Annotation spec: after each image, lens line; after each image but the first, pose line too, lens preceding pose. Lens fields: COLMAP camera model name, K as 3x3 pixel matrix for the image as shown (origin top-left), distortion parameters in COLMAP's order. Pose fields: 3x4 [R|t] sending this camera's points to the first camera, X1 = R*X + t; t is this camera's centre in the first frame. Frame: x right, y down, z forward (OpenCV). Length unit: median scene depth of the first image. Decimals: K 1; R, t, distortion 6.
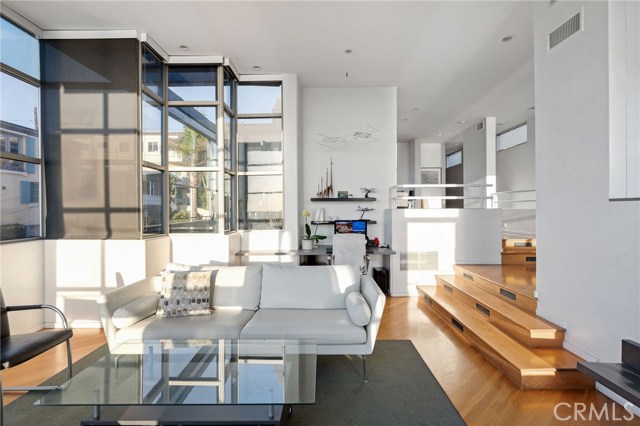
lens RADIAL K [[319.6, 0, 316.5], [0, 319.6, 204.0], [0, 0, 1]] dist [-0.003679, -0.000578]
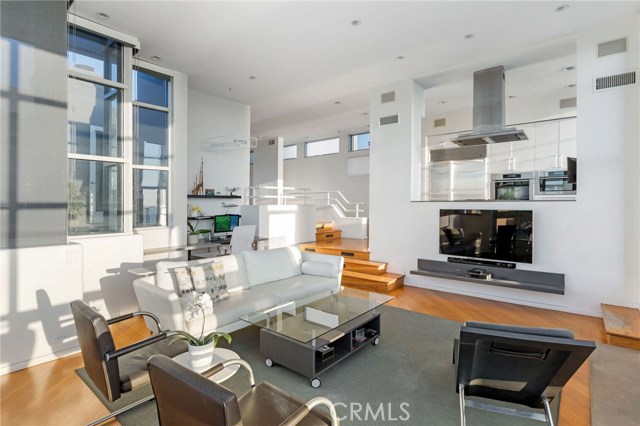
lens RADIAL K [[319.6, 0, 317.2], [0, 319.6, 199.3], [0, 0, 1]] dist [-0.003679, -0.000578]
pose [[0.635005, 0.014604, 0.772370, -0.582218], [-0.013153, 0.999881, -0.008092, -0.000138], [-0.772396, -0.005020, 0.635122, 0.017175]]
